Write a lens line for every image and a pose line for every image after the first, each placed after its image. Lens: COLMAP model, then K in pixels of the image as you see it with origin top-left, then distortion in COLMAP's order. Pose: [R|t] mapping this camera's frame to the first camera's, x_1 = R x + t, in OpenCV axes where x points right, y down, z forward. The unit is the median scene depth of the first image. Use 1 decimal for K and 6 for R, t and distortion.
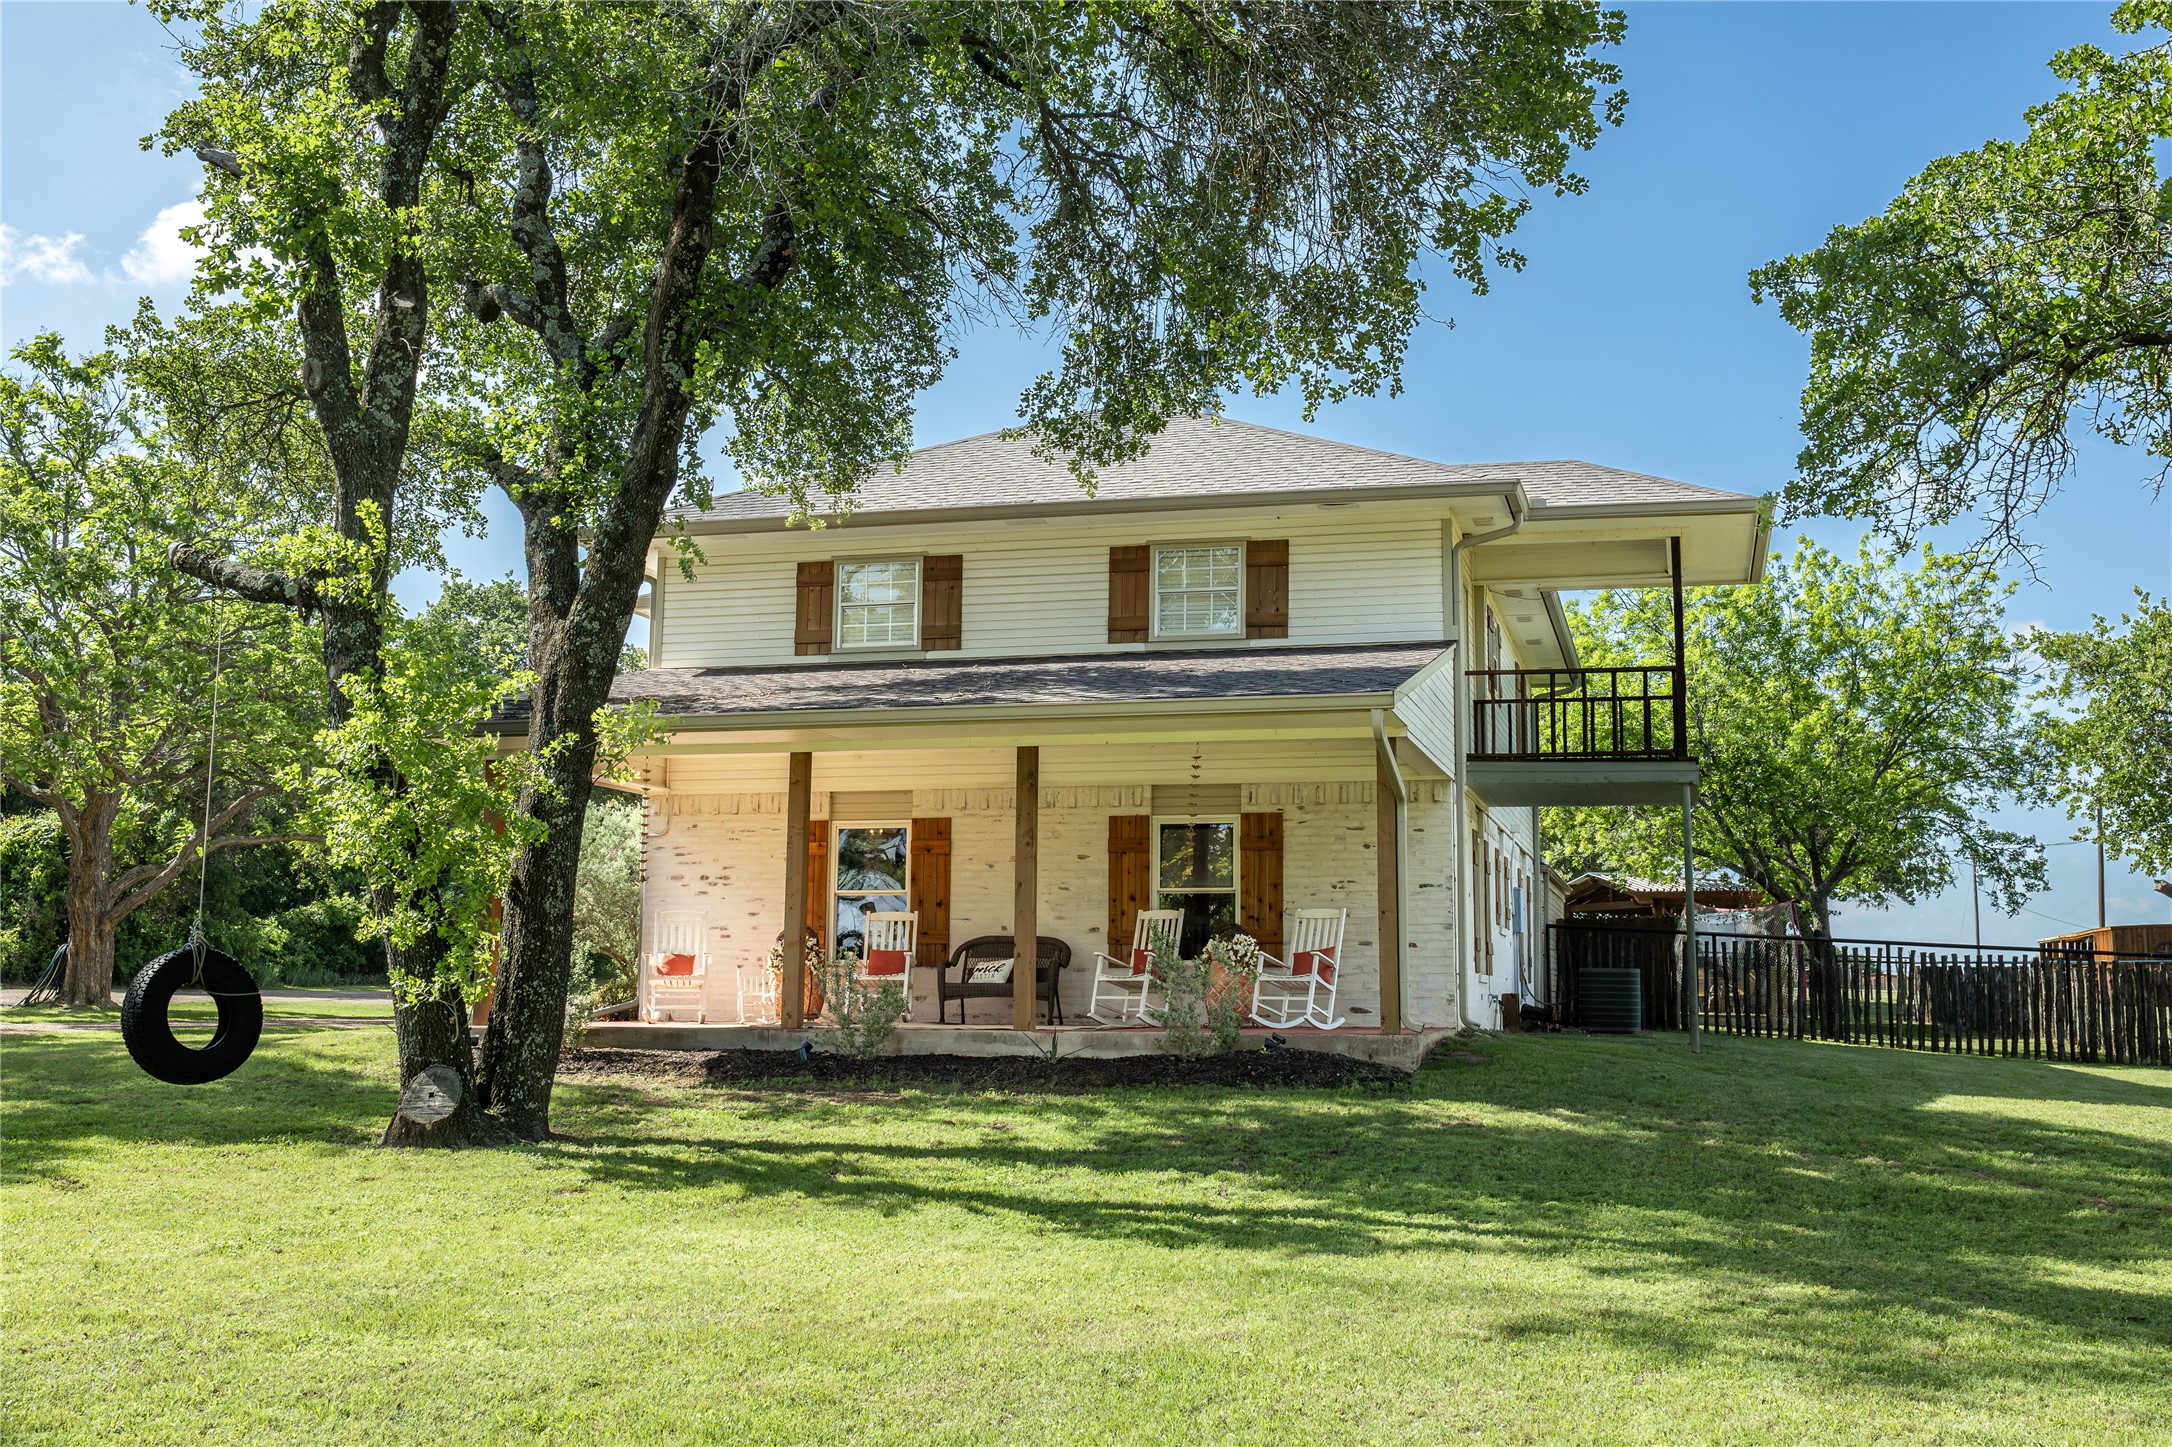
lens RADIAL K [[2257.6, 0, 1091.7], [0, 2257.6, 718.9], [0, 0, 1]] dist [-0.041187, 0.000000]
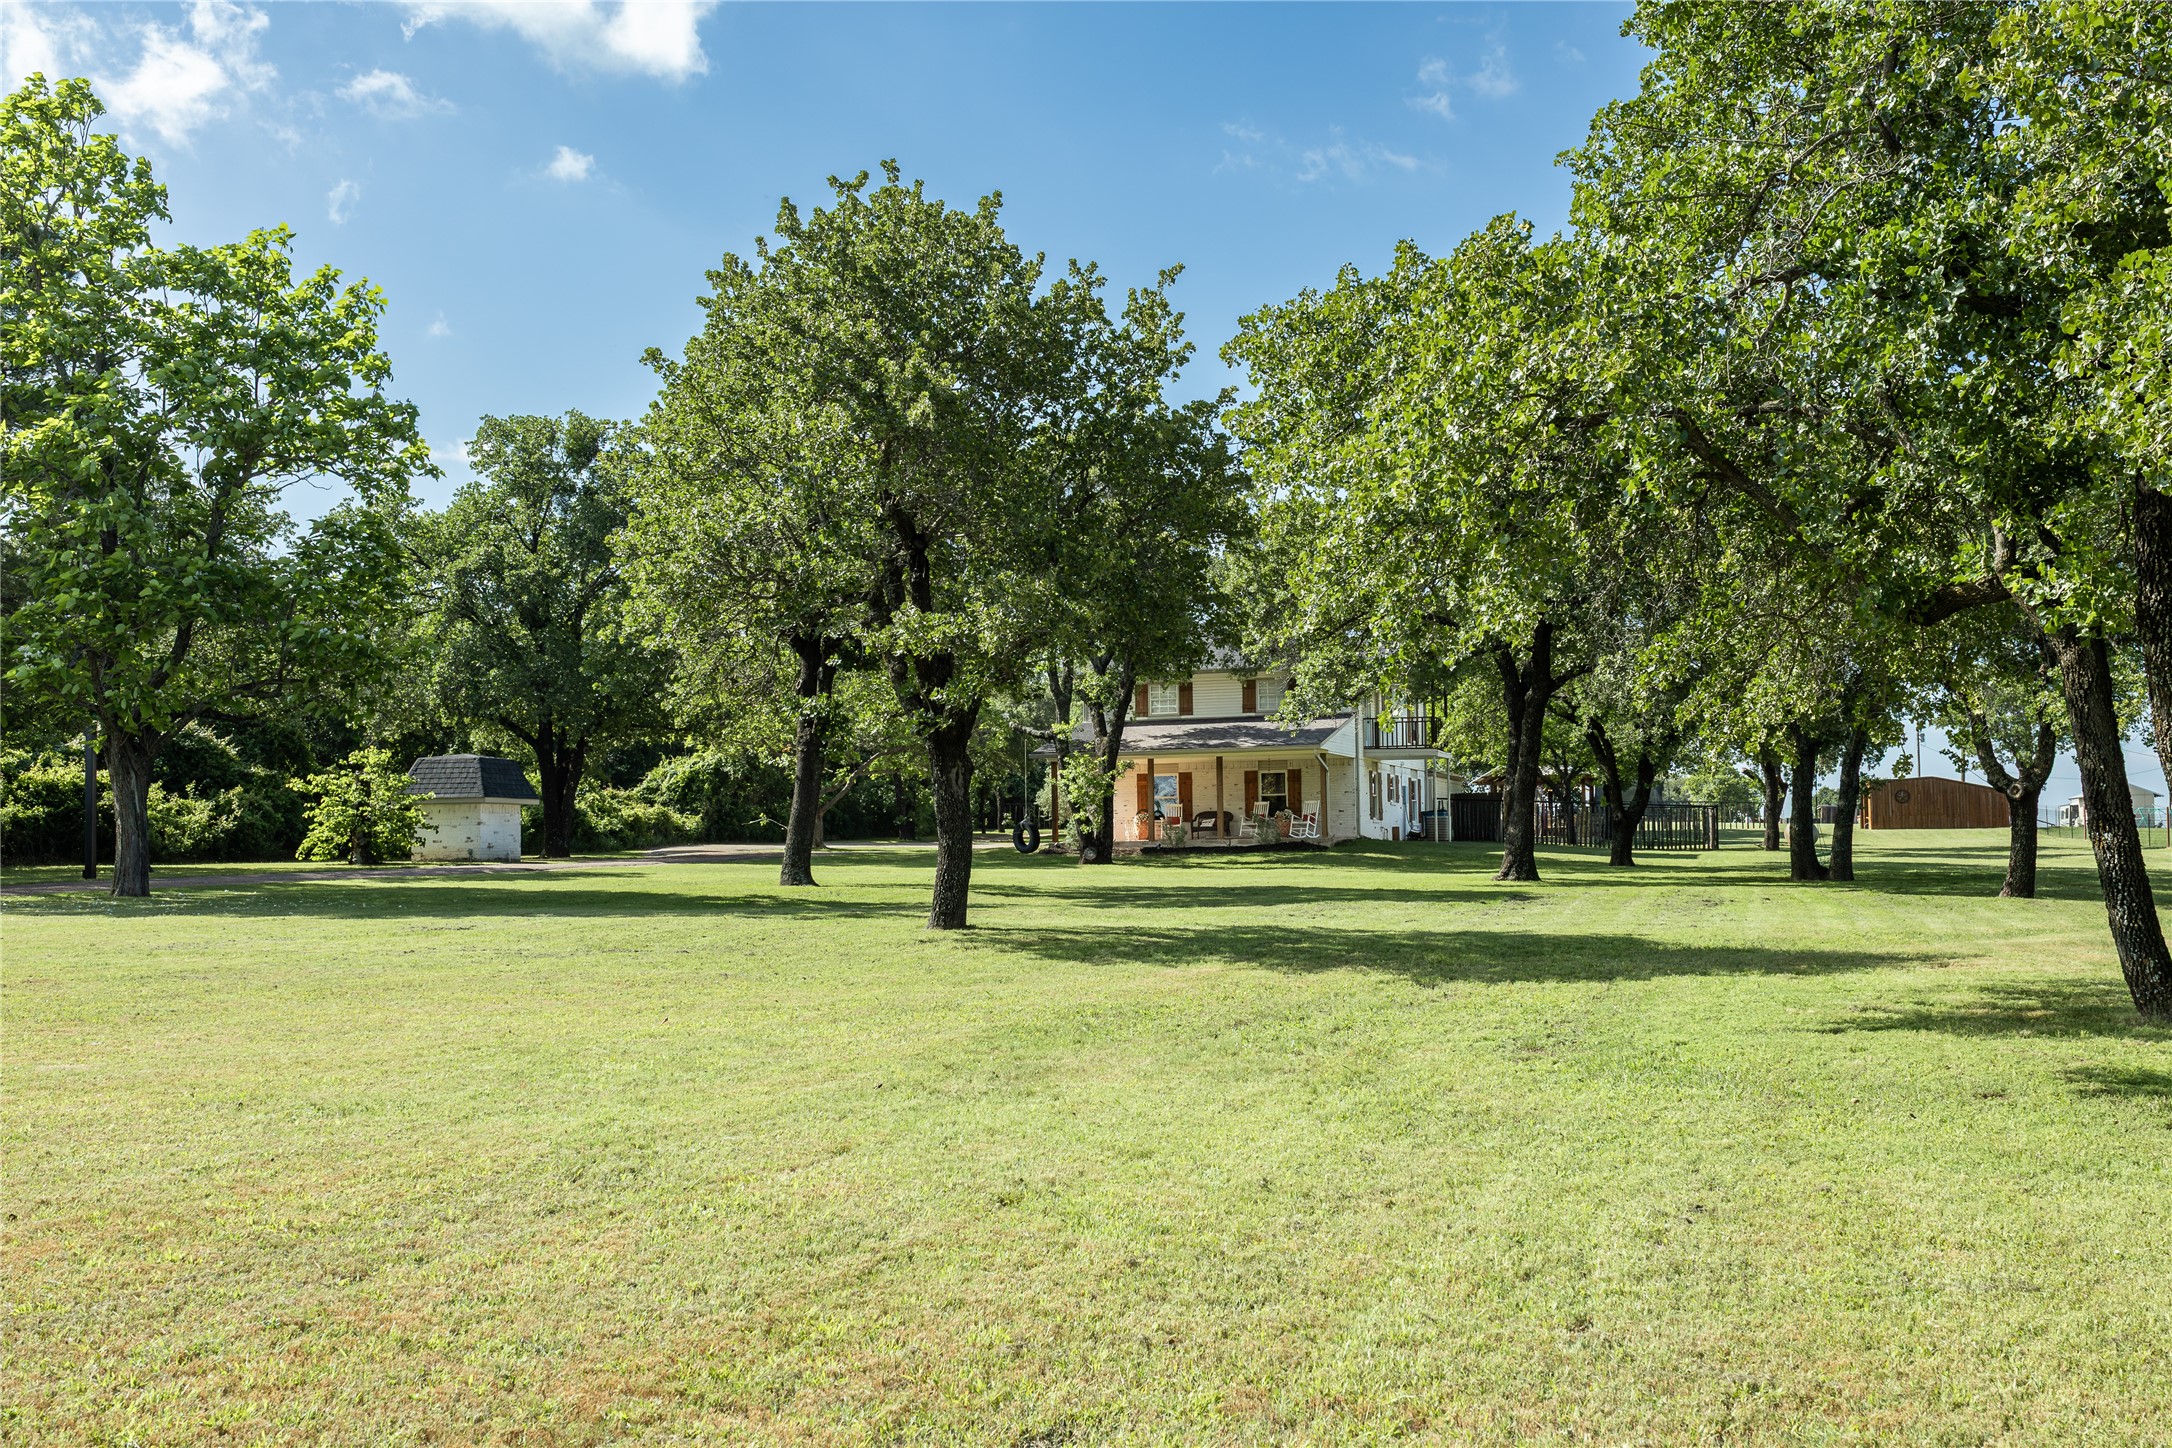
lens RADIAL K [[2257.6, 0, 1084.1], [0, 2257.6, 725.7], [0, 0, 1]] dist [-0.041187, 0.000000]
pose [[0.997456, -0.024548, -0.066925, -0.003205], [0.028916, 0.997459, 0.065112, -0.232694], [0.065156, -0.066881, 0.995631, -2.134210]]
